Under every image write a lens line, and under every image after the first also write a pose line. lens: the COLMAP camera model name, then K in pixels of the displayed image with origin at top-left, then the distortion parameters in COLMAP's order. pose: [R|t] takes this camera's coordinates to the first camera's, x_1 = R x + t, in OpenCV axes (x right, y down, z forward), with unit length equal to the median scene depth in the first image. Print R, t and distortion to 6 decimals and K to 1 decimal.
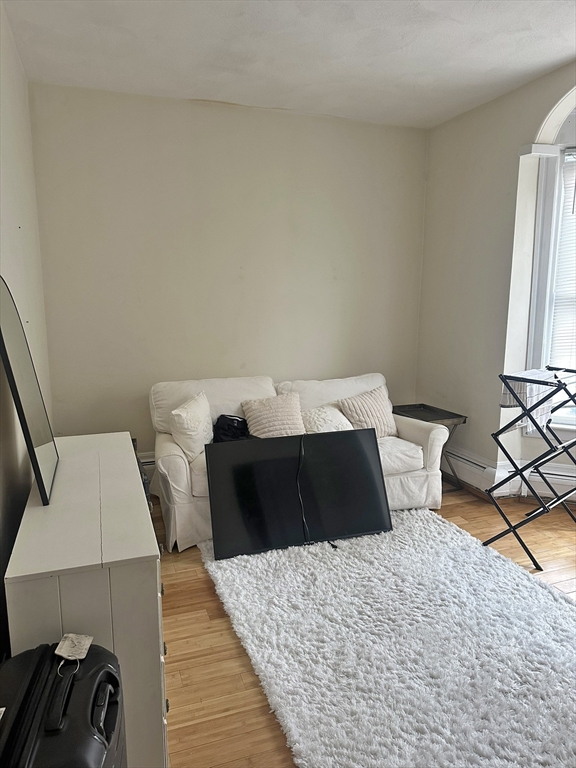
lens RADIAL K [[536.3, 0, 288.6], [0, 536.3, 374.5], [0, 0, 1]] dist [0.003315, -0.005767]
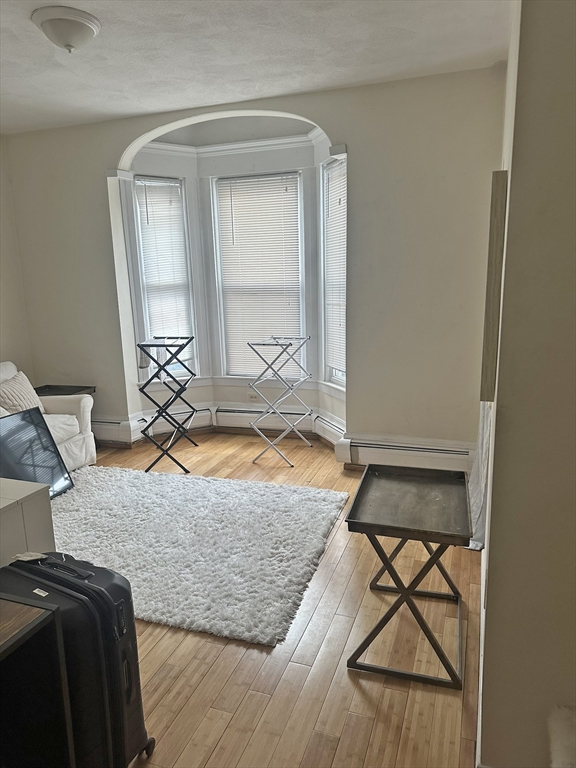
lens RADIAL K [[536.3, 0, 288.6], [0, 536.3, 374.5], [0, 0, 1]] dist [0.003315, -0.005767]
pose [[0.633644, -0.161130, 0.756659, -0.339525], [0.150108, 0.985089, 0.084070, 0.016487], [-0.758922, 0.060311, 0.648382, -0.135163]]
